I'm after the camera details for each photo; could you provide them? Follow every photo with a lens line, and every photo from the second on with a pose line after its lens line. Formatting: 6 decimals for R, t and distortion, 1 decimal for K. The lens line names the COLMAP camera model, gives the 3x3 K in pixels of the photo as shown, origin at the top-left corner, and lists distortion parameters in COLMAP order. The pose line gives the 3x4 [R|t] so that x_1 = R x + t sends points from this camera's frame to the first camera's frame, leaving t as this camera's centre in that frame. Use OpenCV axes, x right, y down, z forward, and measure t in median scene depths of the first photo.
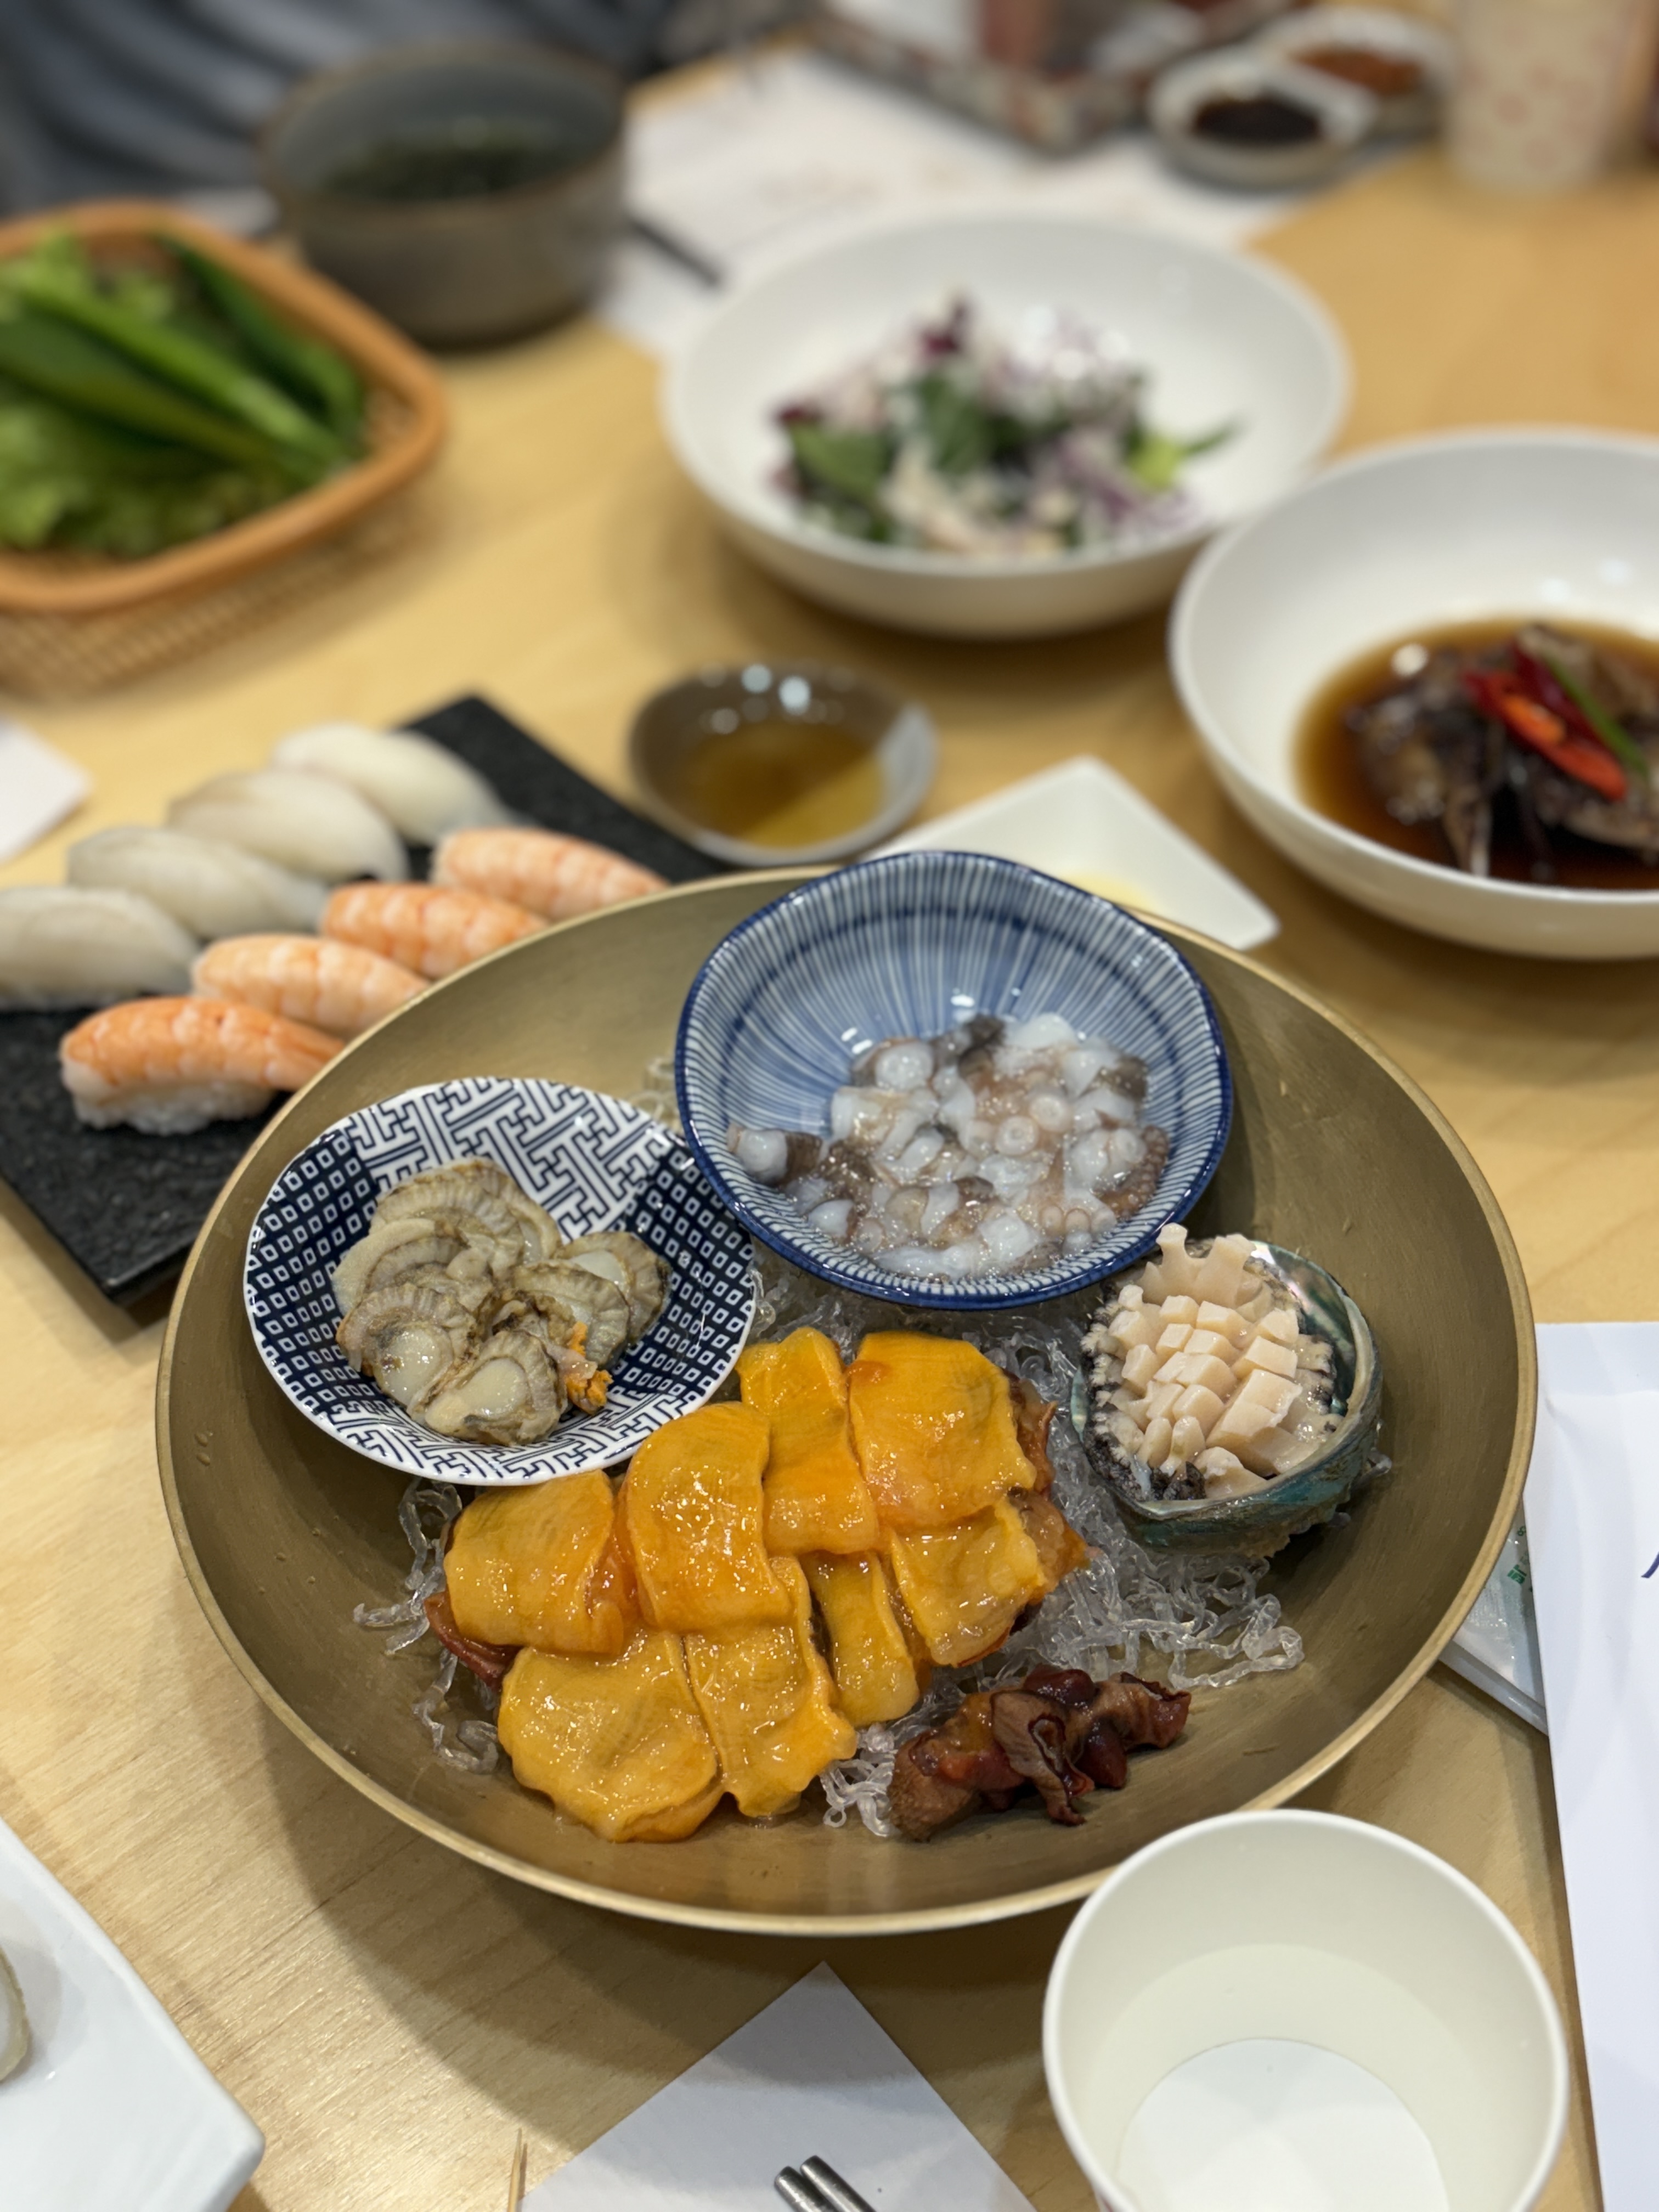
lens RADIAL K [[2612.6, 0, 829.5], [0, 2612.6, 1106.0], [0, 0, 1]] dist [0.219478, -0.878895]
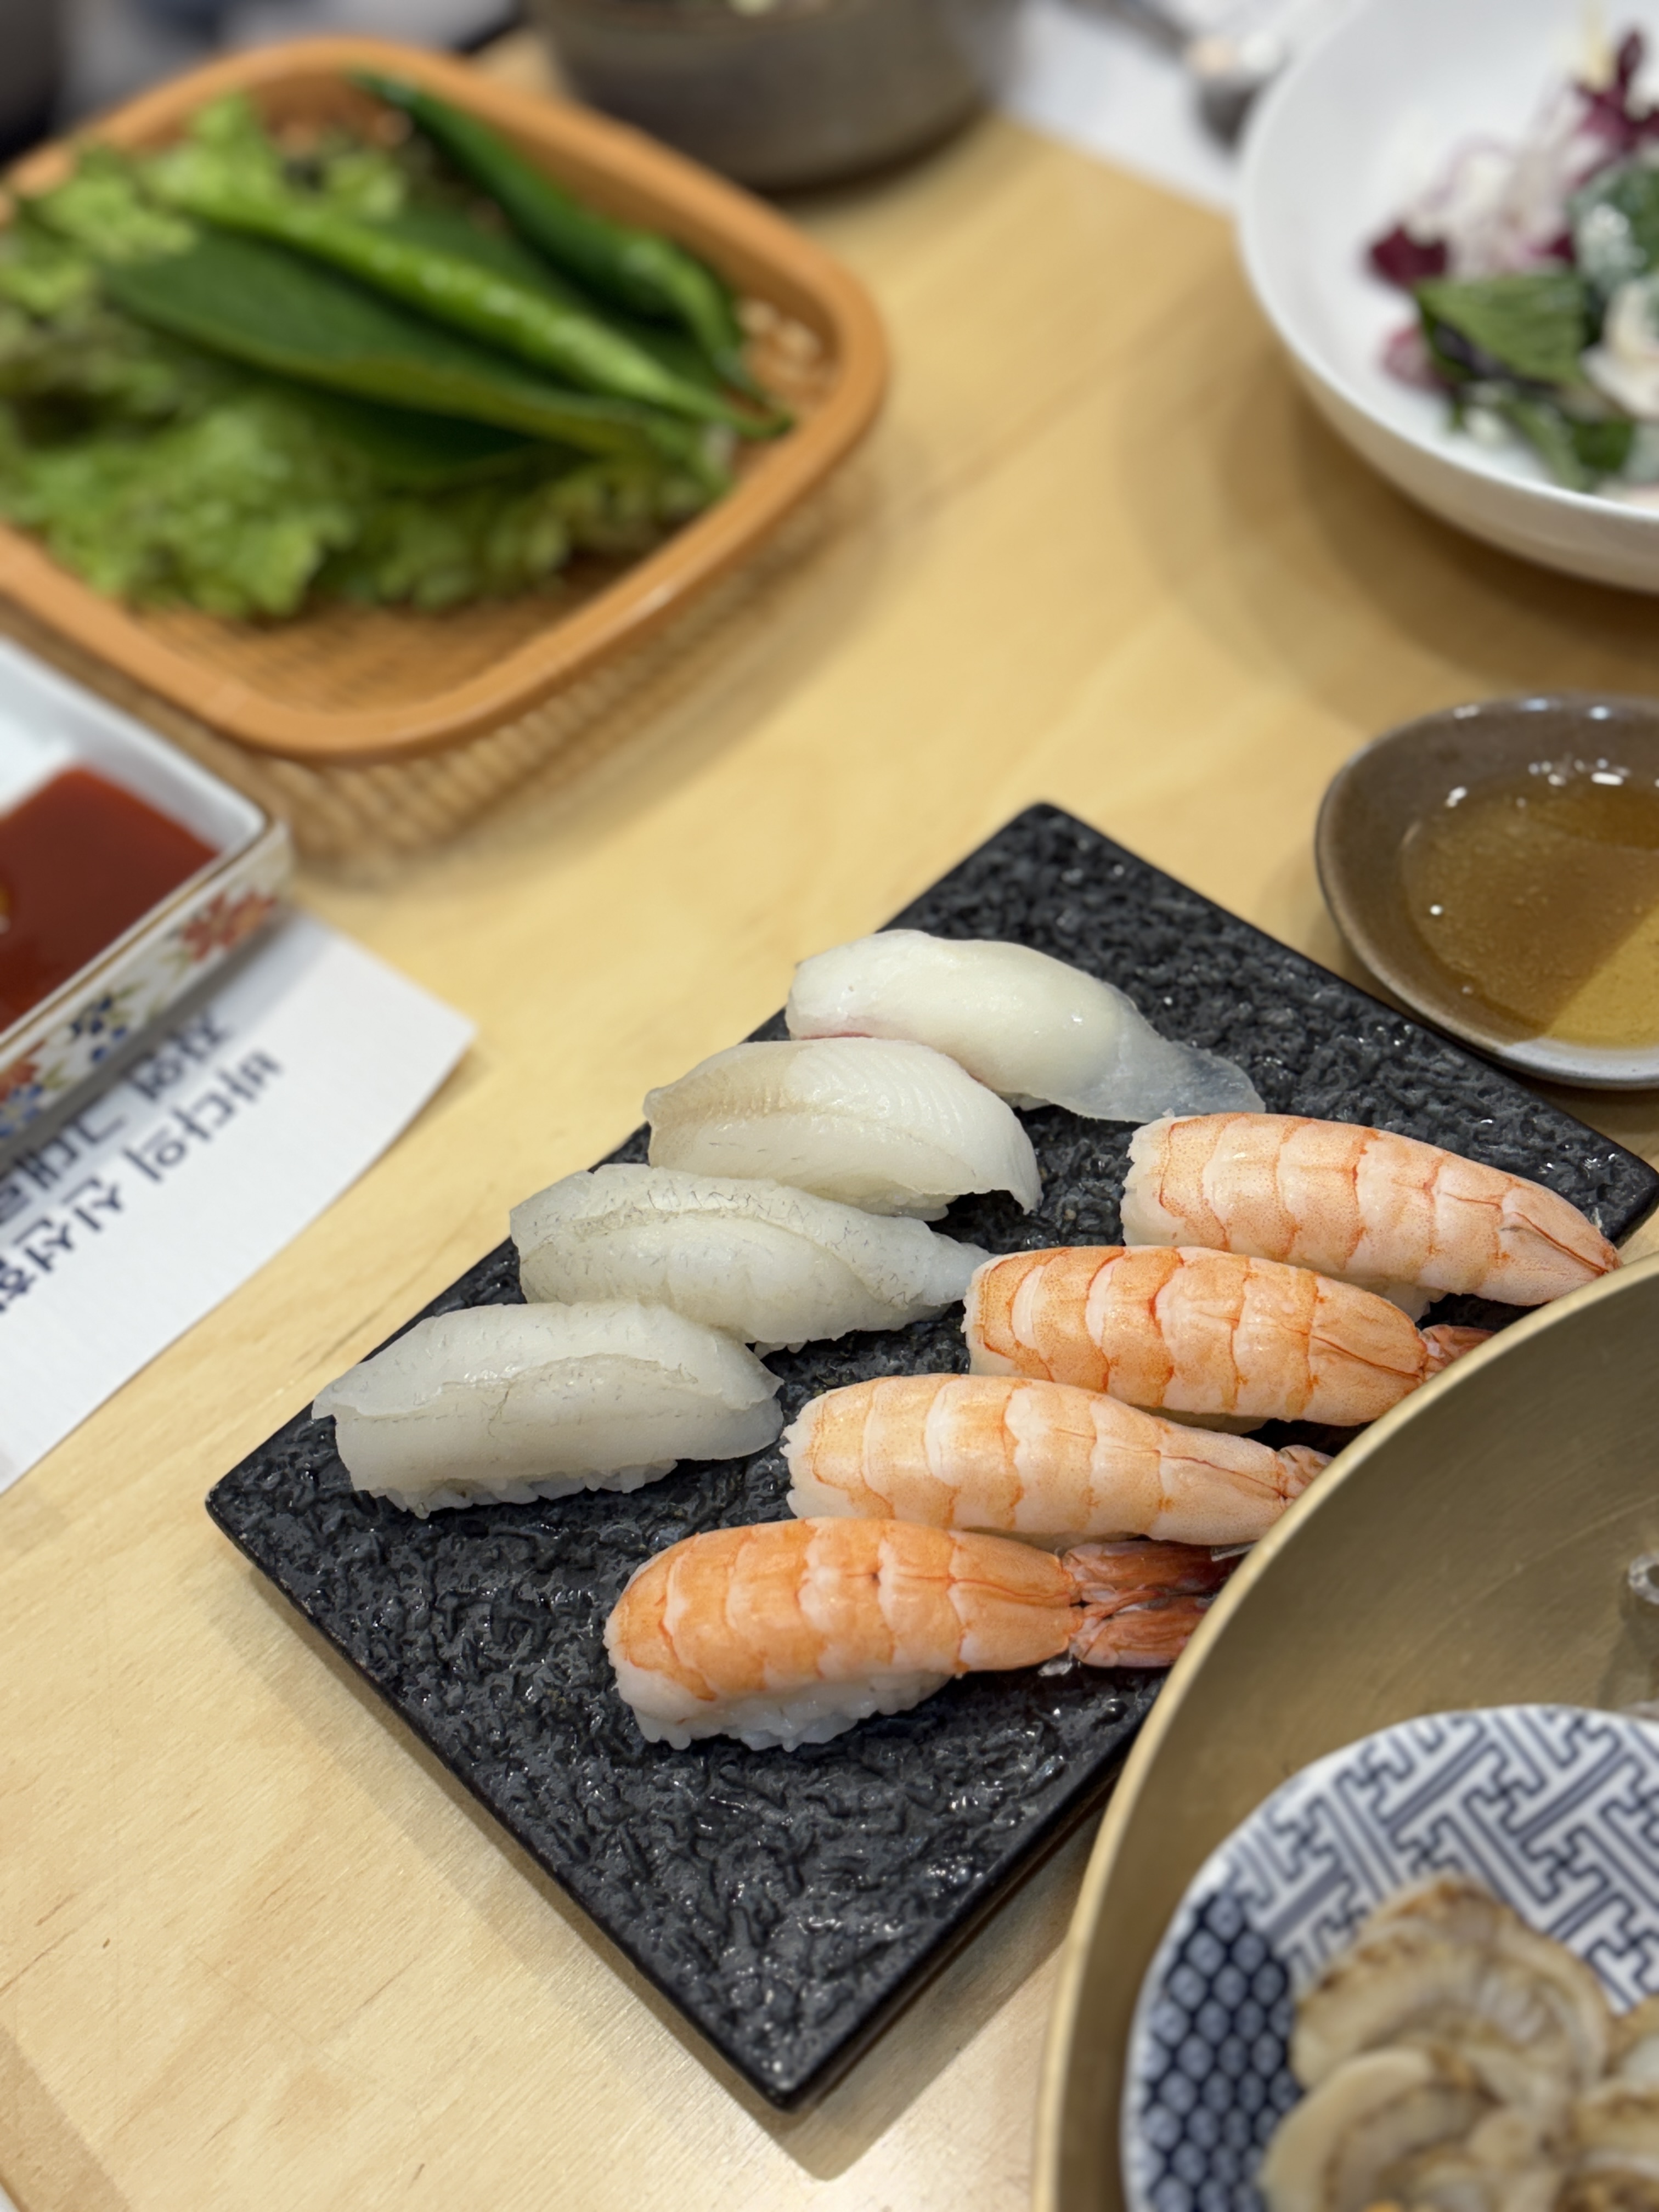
lens RADIAL K [[2612.6, 0, 829.5], [0, 2612.6, 1106.0], [0, 0, 1]] dist [0.219478, -0.878895]
pose [[0.992530, -0.116552, -0.036050, -0.221107], [0.120268, 0.984357, 0.128750, -0.224005], [0.020480, -0.132124, 0.991022, 0.464989]]
